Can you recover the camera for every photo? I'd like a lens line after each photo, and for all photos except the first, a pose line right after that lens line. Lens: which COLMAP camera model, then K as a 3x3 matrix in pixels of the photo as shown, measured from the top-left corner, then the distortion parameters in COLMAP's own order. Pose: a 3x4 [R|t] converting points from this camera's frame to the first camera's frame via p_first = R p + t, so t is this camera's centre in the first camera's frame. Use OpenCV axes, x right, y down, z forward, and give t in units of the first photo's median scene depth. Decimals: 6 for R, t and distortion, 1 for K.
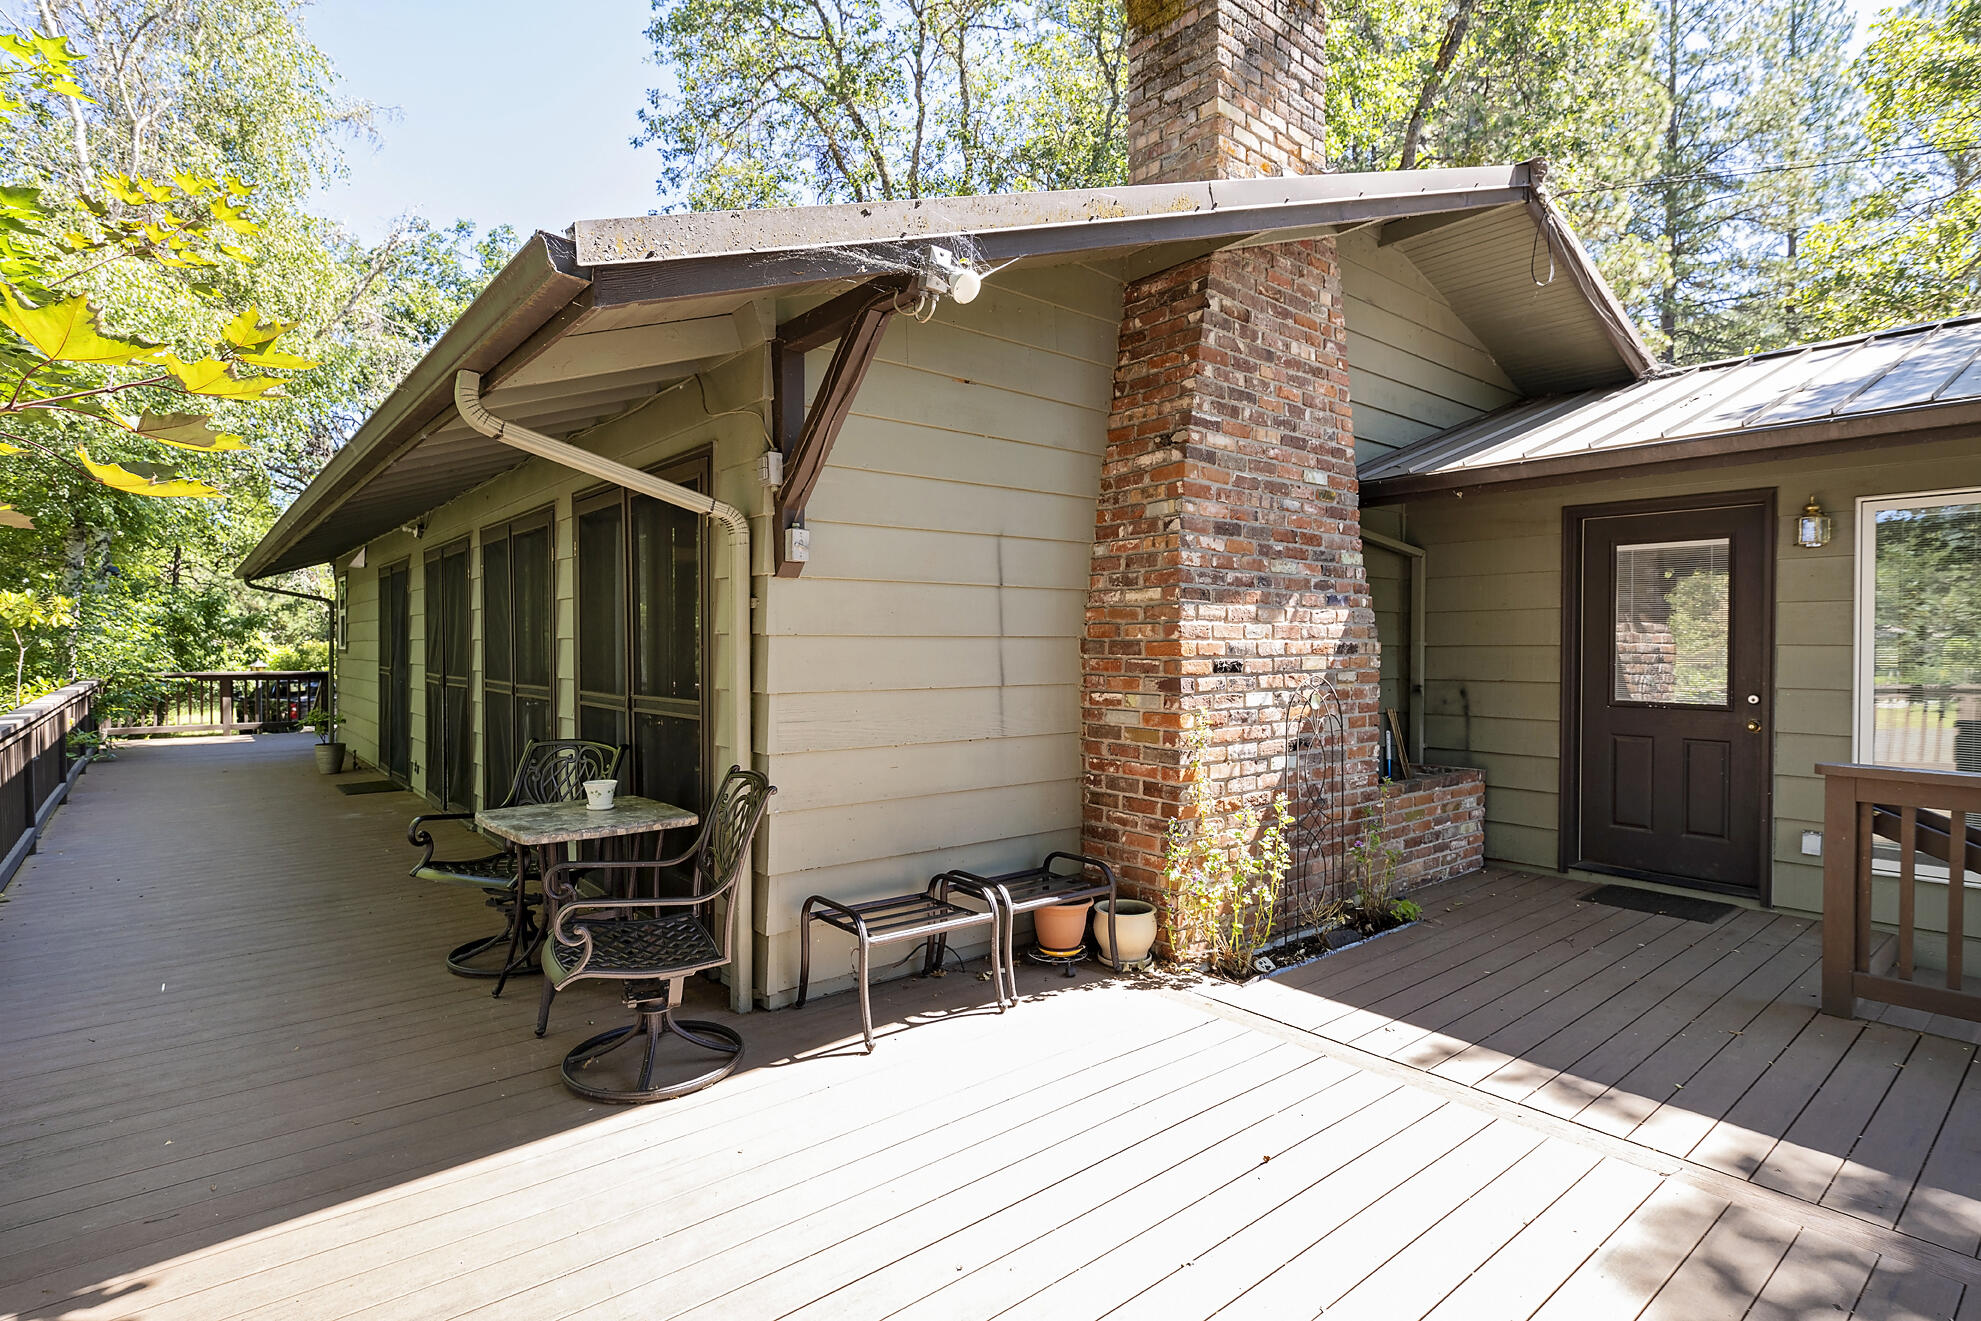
lens RADIAL K [[978.2, 0, 1000.4], [0, 978.2, 668.7], [0, 0, 1]] dist [0.004935, -0.000050]
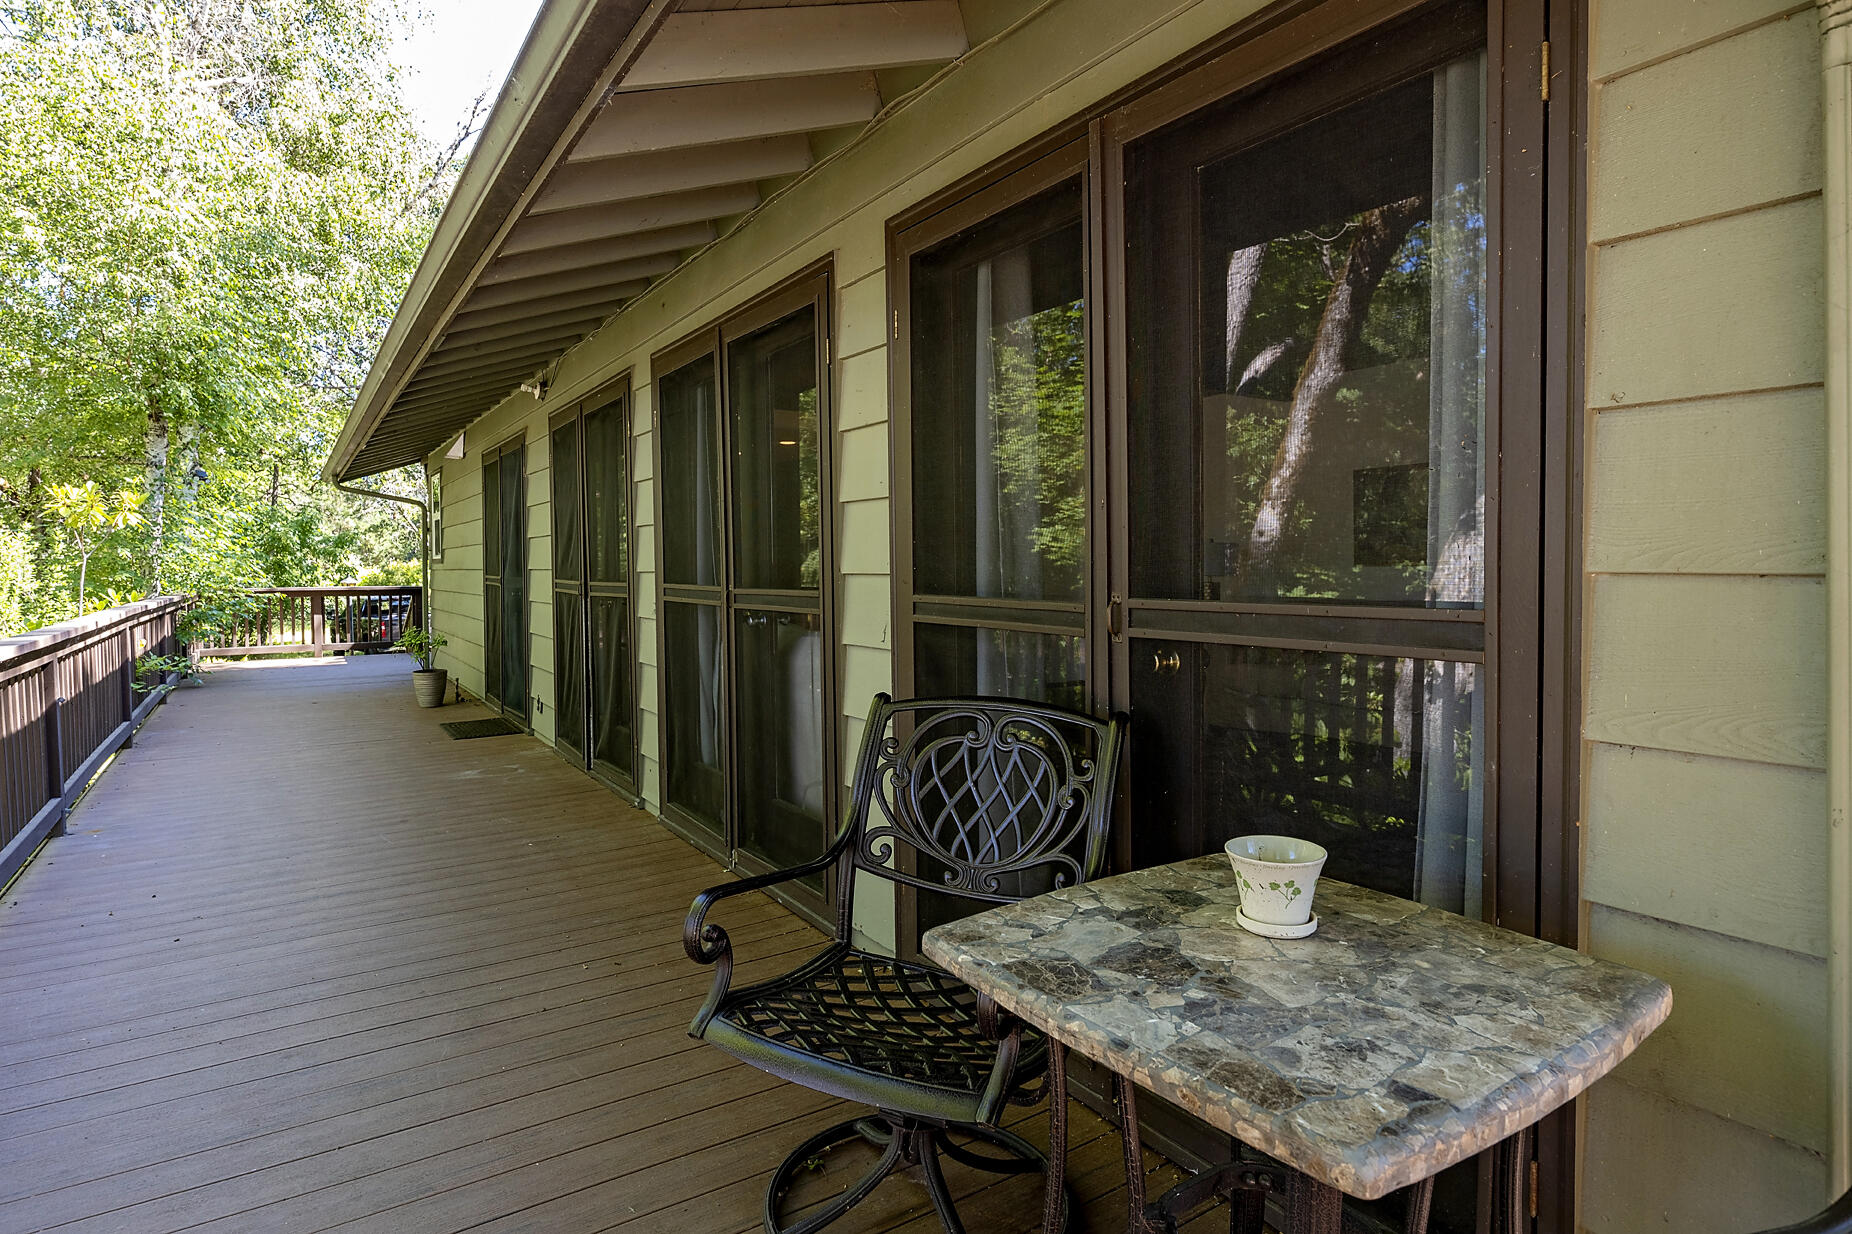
lens RADIAL K [[1005.9, 0, 919.2], [0, 1005.9, 604.9], [0, 0, 1]] dist [-0.003715, 0.000321]
pose [[0.991305, -0.004740, -0.131499, -0.126053], [0.007336, 0.999788, 0.019265, 0.006346], [0.131380, -0.020062, 0.991129, 0.167116]]
